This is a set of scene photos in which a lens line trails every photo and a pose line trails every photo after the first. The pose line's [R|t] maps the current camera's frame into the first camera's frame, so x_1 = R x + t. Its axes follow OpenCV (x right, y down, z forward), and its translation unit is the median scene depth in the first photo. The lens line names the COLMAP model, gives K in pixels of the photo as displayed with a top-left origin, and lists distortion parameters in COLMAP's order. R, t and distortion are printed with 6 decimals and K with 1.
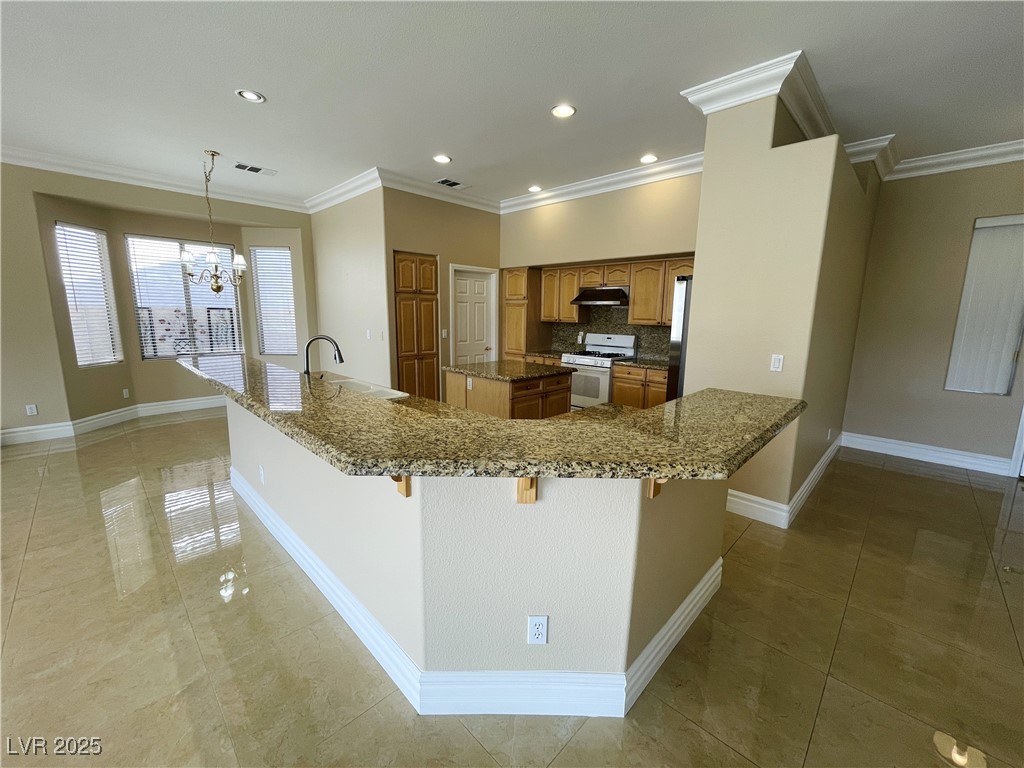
lens RADIAL K [[415.3, 0, 514.2], [0, 415.3, 385.4], [0, 0, 1]] dist [-0.005341, 0.000424]
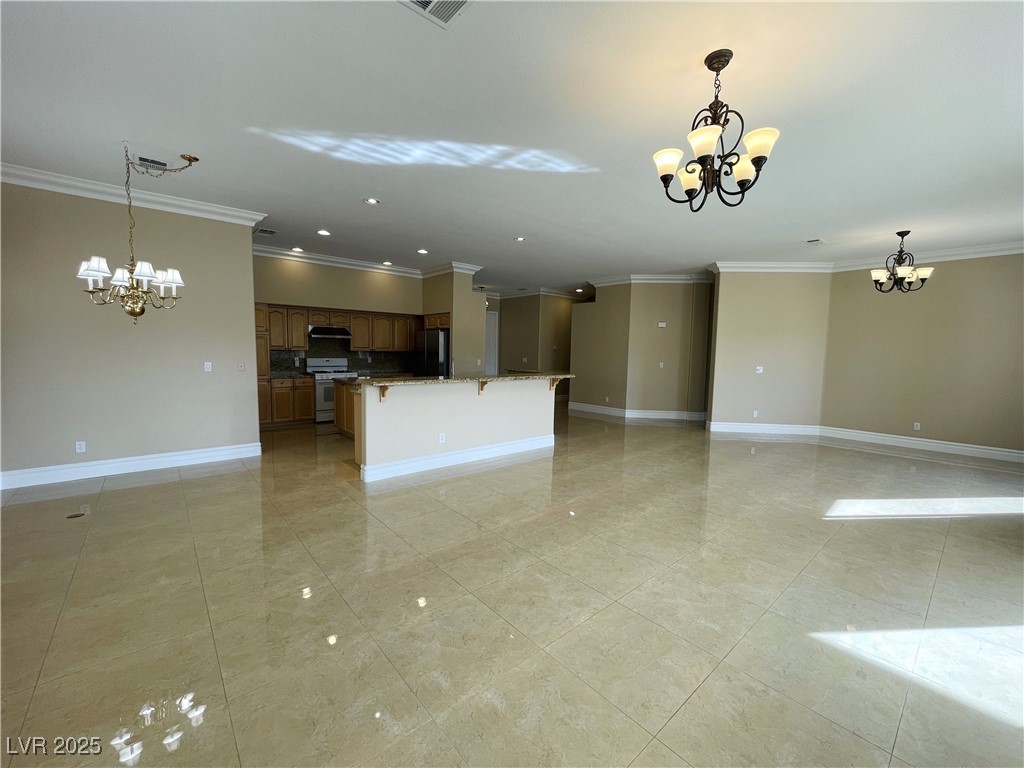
lens RADIAL K [[415.3, 0, 513.1], [0, 415.3, 382.8], [0, 0, 1]] dist [-0.005341, 0.000424]
pose [[0.090429, -0.092200, 0.991626, -1.219558], [0.154622, 0.984931, 0.077477, -0.054188], [-0.983827, 0.146321, 0.103323, 0.251757]]
